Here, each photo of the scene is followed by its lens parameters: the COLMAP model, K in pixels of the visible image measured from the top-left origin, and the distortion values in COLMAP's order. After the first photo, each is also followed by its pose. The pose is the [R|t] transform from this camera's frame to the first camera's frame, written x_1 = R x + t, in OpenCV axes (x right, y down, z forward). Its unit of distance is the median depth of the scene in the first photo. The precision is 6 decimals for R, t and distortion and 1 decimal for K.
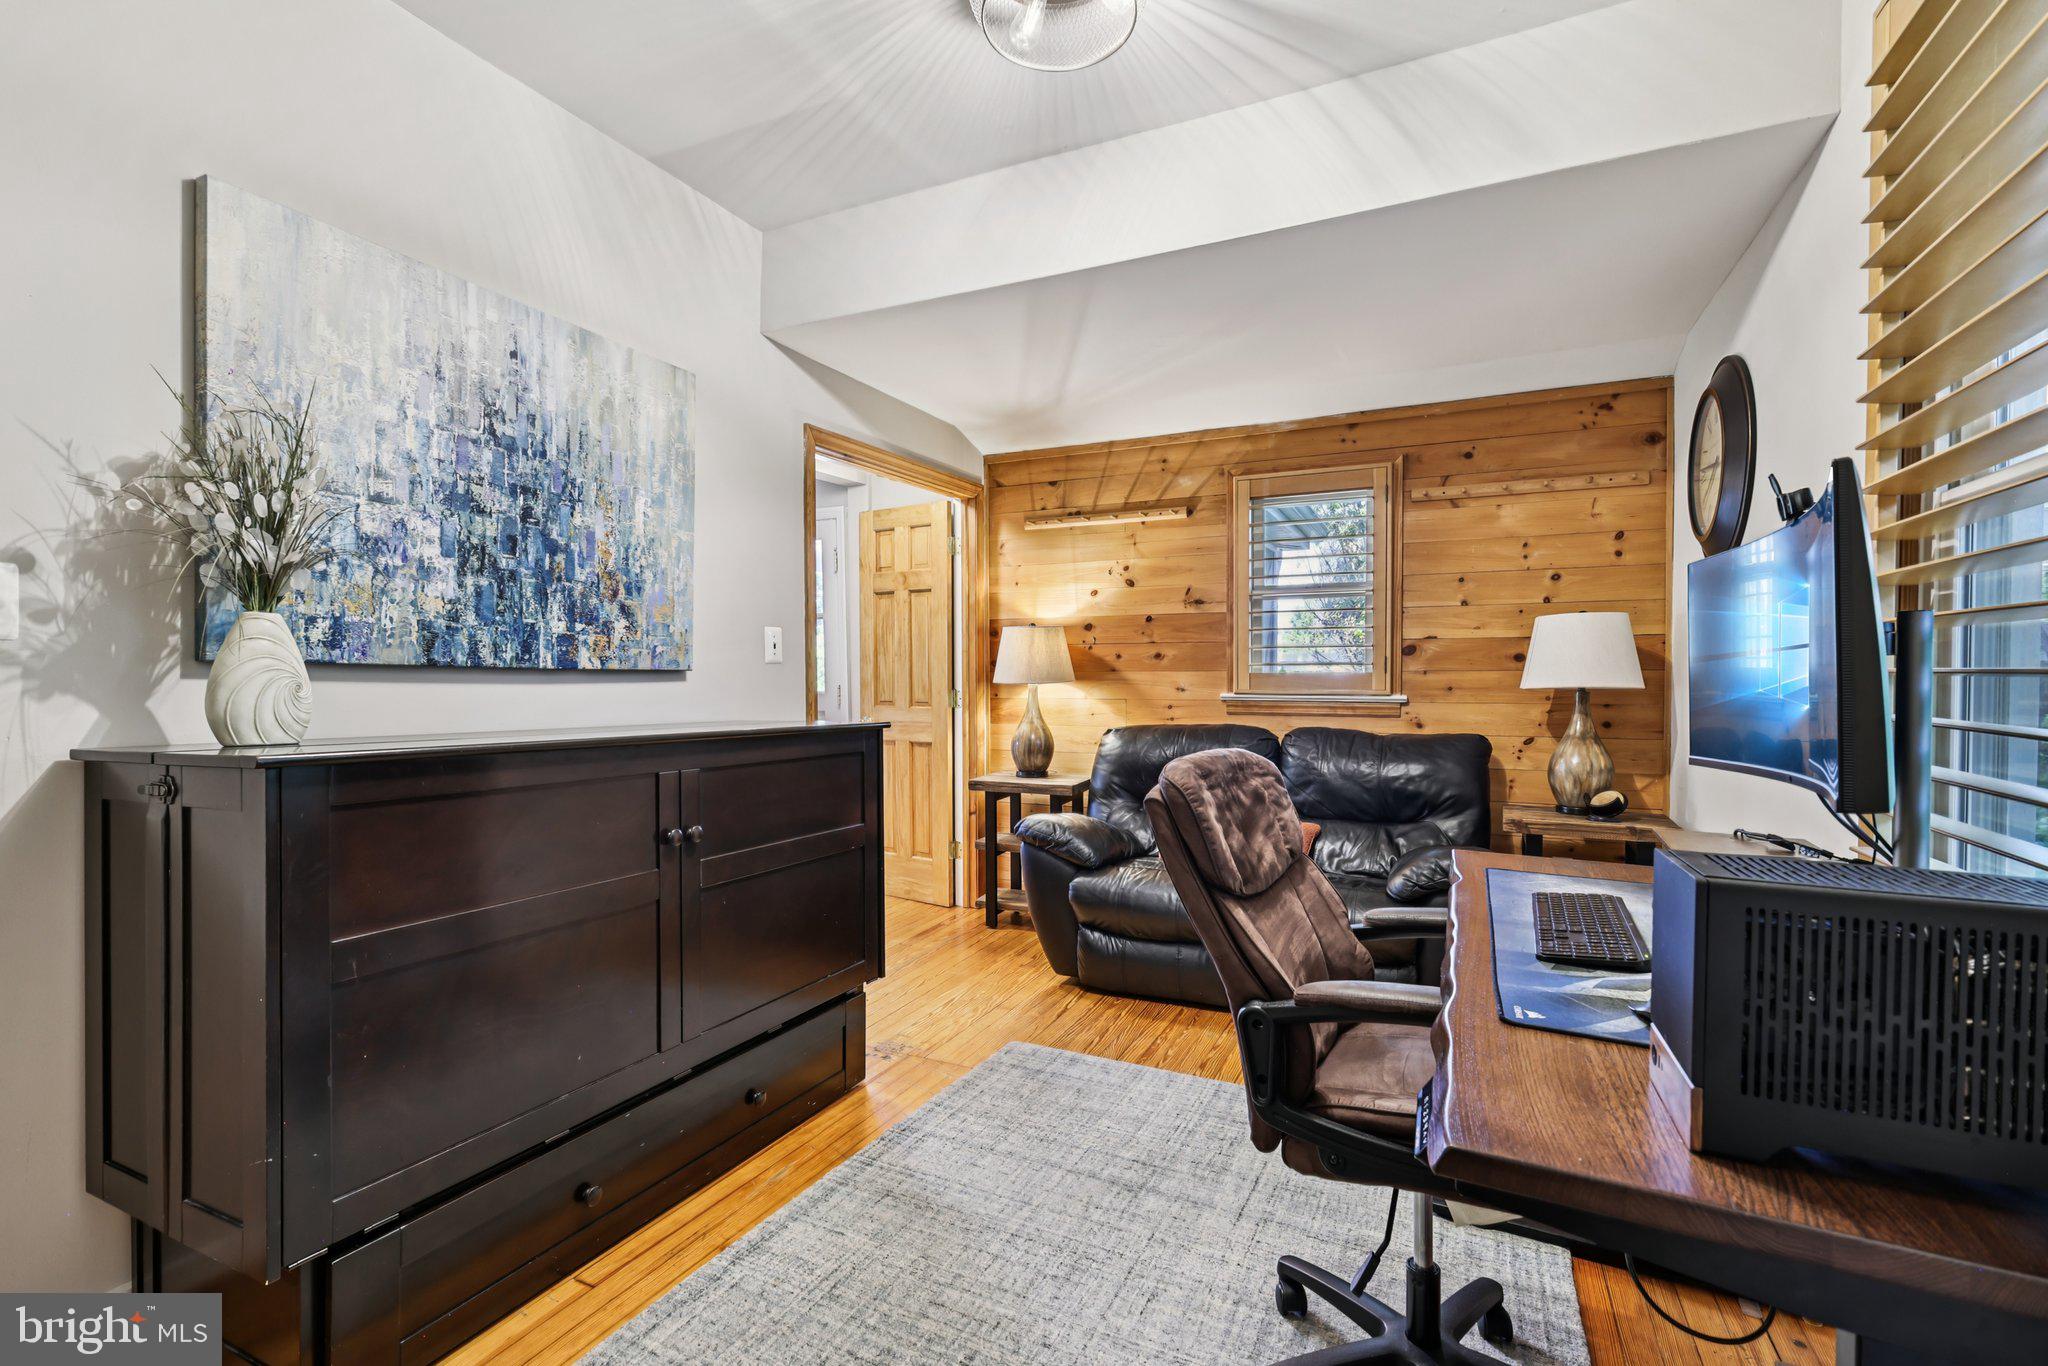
lens RADIAL K [[900.9, 0, 1026.7], [0, 900.9, 689.6], [0, 0, 1]] dist [-0.000242, 0.000027]
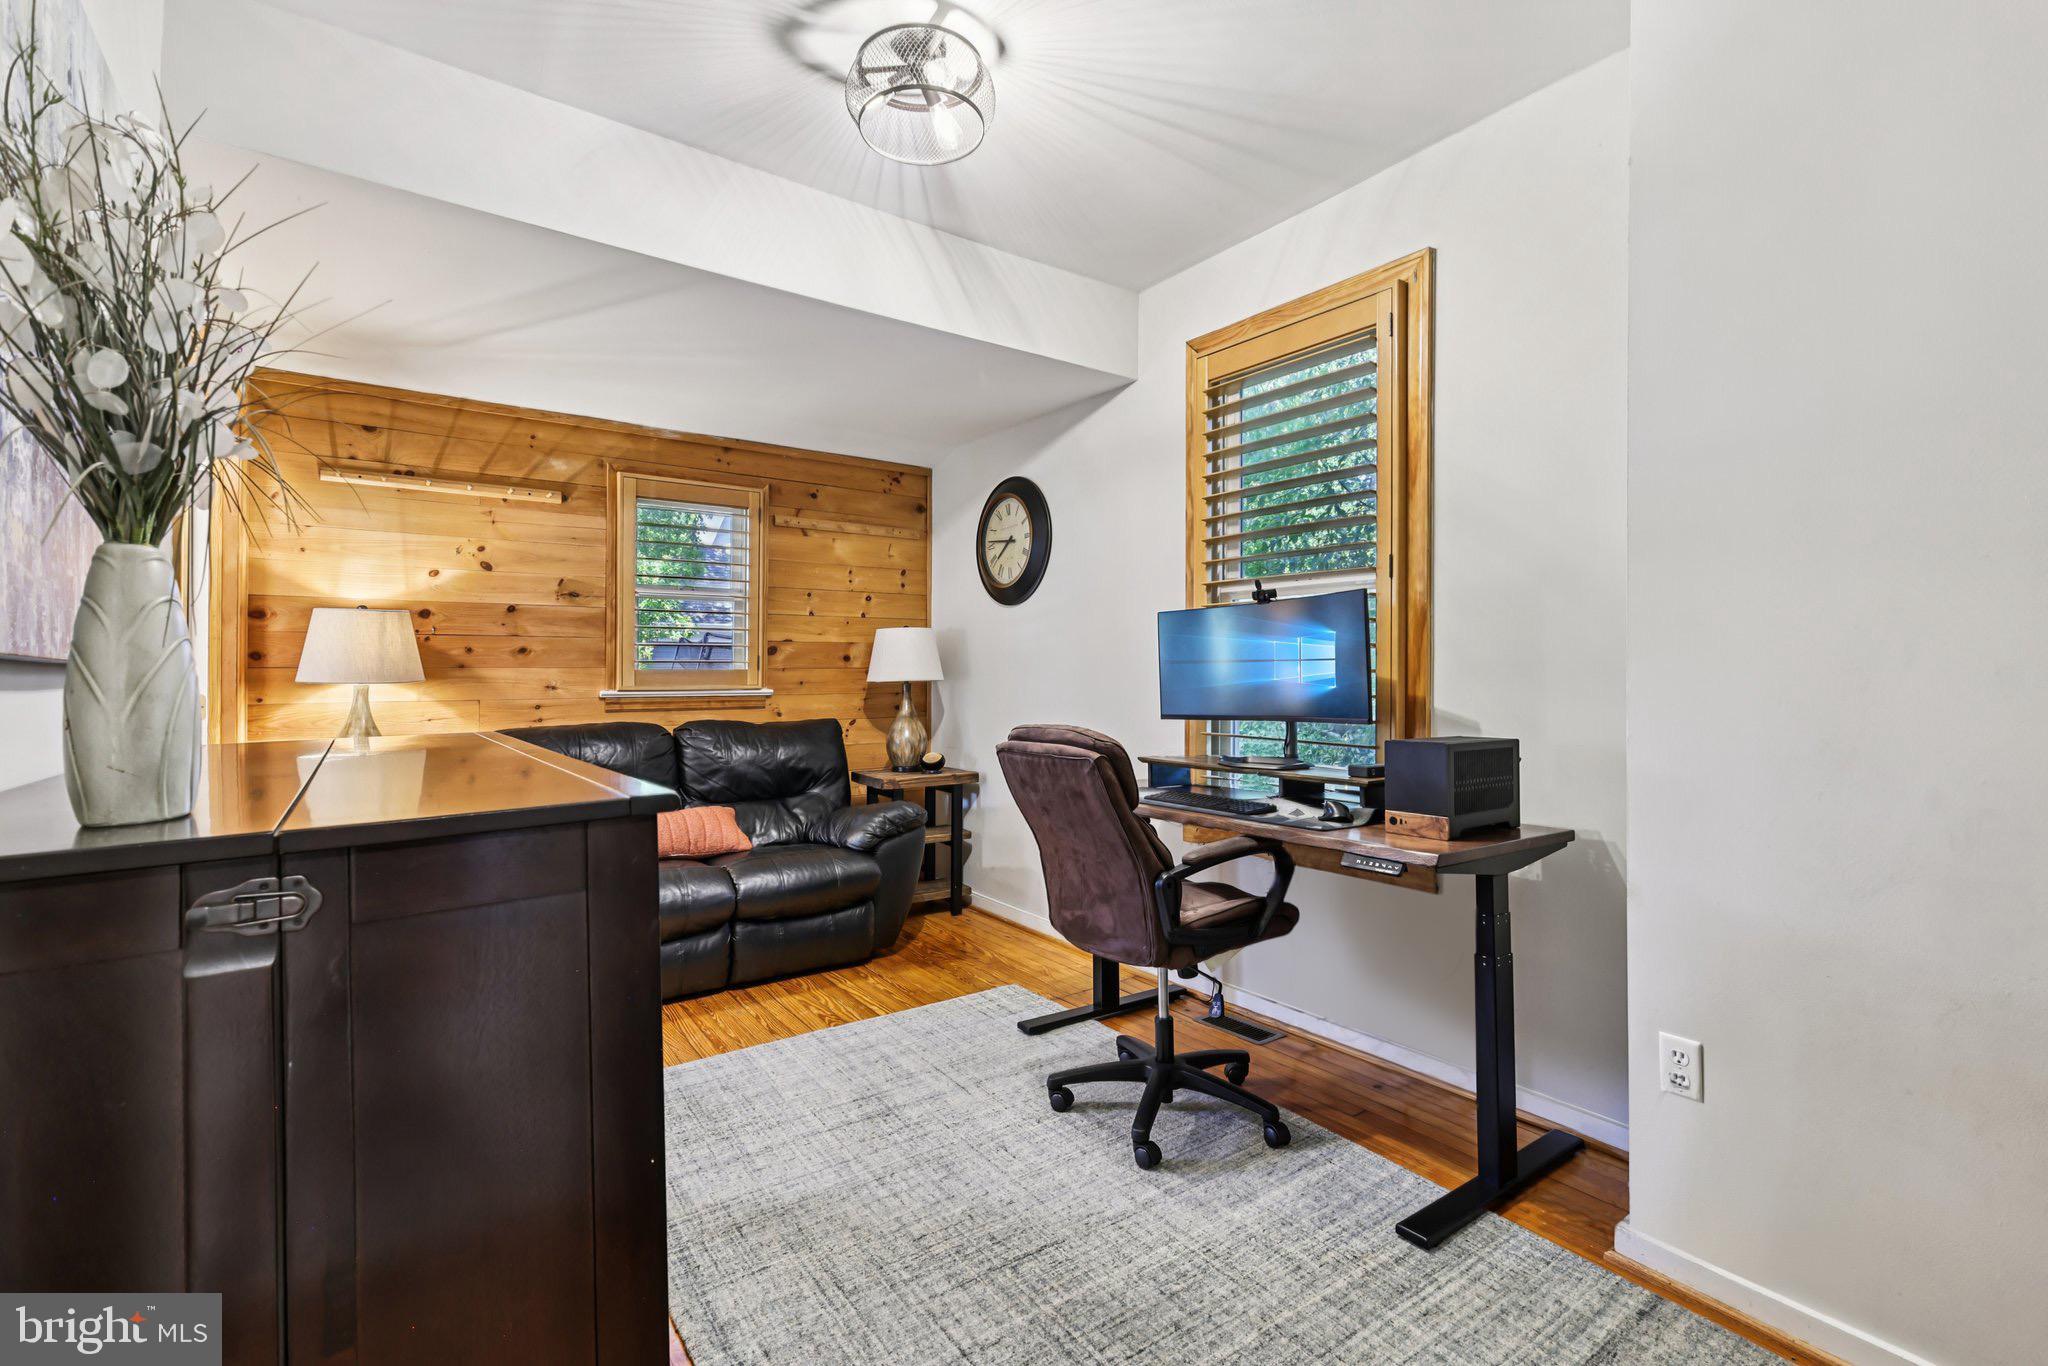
lens RADIAL K [[898.7, 0, 1020.9], [0, 898.7, 664.7], [0, 0, 1]] dist [-0.000155, 0.000372]
pose [[0.484700, 0.006380, 0.874657, -0.445374], [0.015027, 0.999765, -0.015619, -0.002459], [-0.874552, 0.020714, 0.484490, 0.149354]]
